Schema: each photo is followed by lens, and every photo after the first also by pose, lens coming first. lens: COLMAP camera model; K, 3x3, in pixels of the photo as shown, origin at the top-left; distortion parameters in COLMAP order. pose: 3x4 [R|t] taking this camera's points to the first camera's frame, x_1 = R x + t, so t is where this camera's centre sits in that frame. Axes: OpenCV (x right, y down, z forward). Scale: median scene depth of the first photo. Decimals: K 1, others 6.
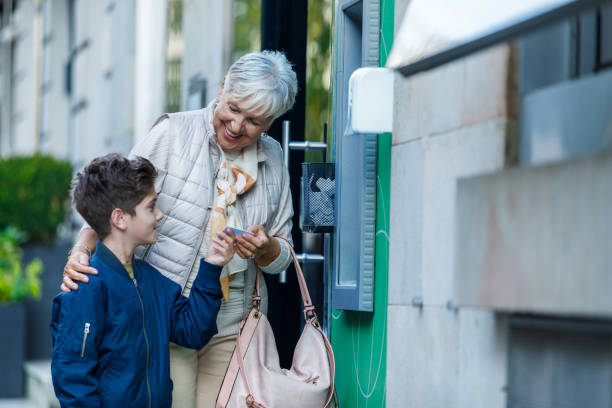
lens RADIAL K [[2900.8, 0, 306.0], [0, 2900.8, 204.0], [0, 0, 1]] dist [0.095921, 1.781032]
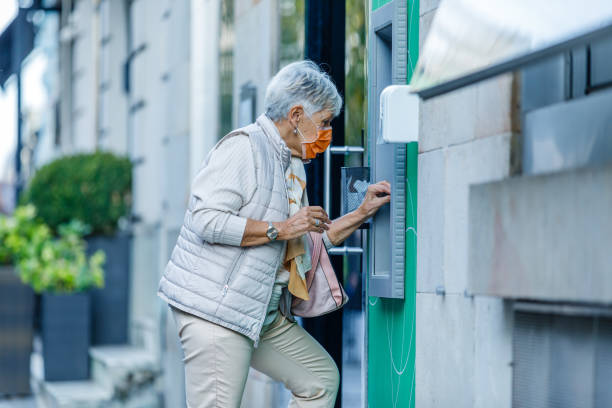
lens RADIAL K [[2900.8, 0, 306.0], [0, 2900.8, 204.0], [0, 0, 1]] dist [0.095921, 1.781032]
pose [[0.999759, -0.011601, -0.018643, 0.006269], [0.011705, 0.999916, 0.005486, -0.006653], [0.018578, -0.005703, 0.999811, -0.136336]]
